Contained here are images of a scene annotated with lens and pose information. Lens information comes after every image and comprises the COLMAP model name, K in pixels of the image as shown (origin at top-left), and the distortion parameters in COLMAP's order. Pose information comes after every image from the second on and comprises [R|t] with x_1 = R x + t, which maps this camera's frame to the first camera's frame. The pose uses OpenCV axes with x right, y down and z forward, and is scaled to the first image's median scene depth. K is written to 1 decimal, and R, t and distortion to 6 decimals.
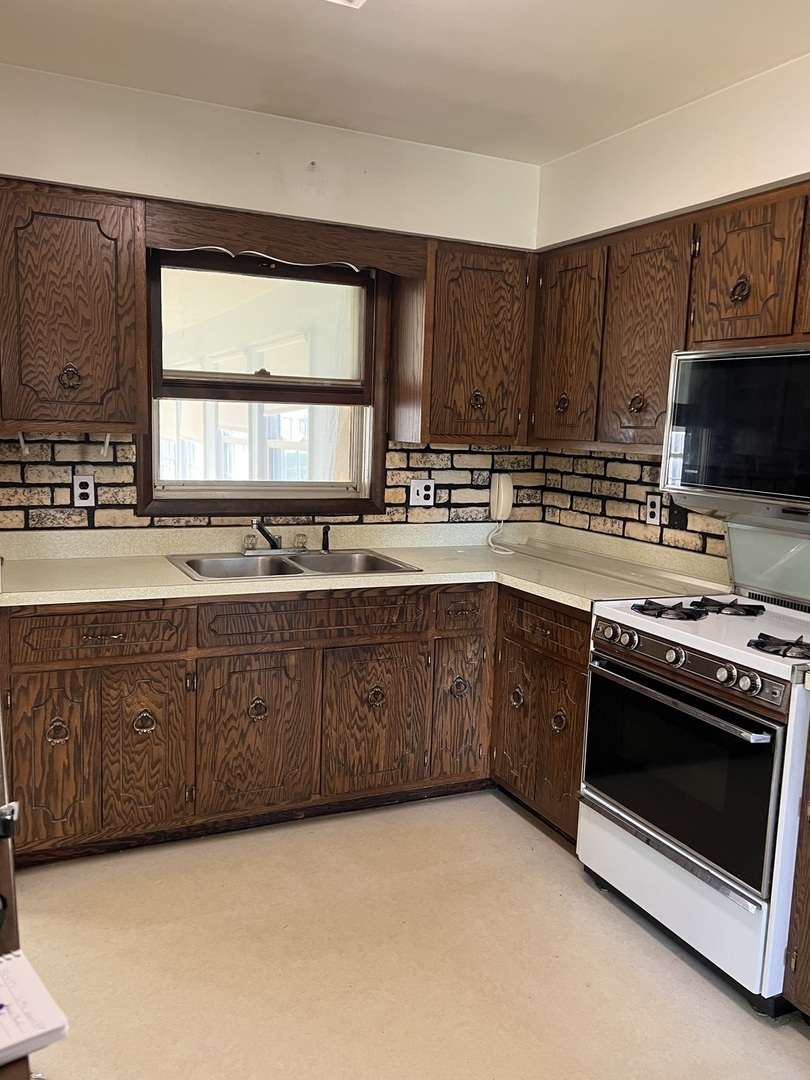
lens RADIAL K [[878.1, 0, 403.1], [0, 878.1, 541.1], [0, 0, 1]] dist [0.048358, -0.035396]
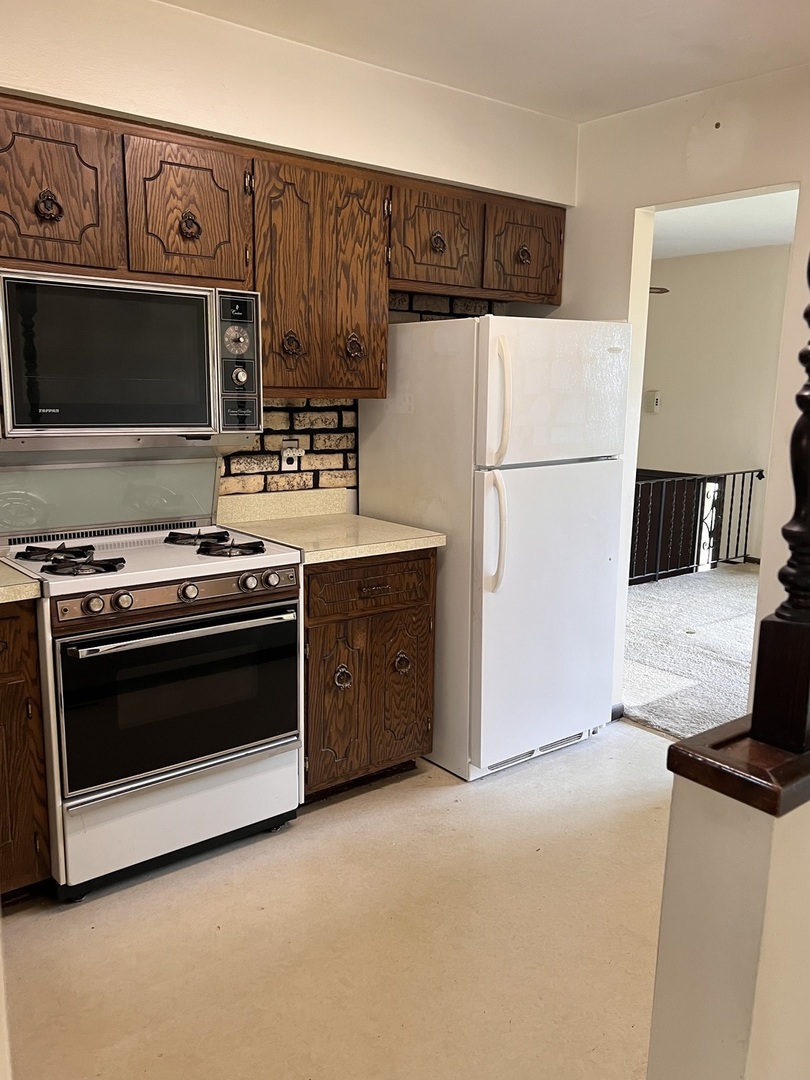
lens RADIAL K [[878.1, 0, 401.8], [0, 878.1, 543.1], [0, 0, 1]] dist [0.048358, -0.035396]
pose [[-0.253887, -0.193130, 0.947756, -0.663159], [0.118312, 0.966304, 0.228604, -0.118113], [-0.959971, 0.170171, -0.222482, 0.936505]]
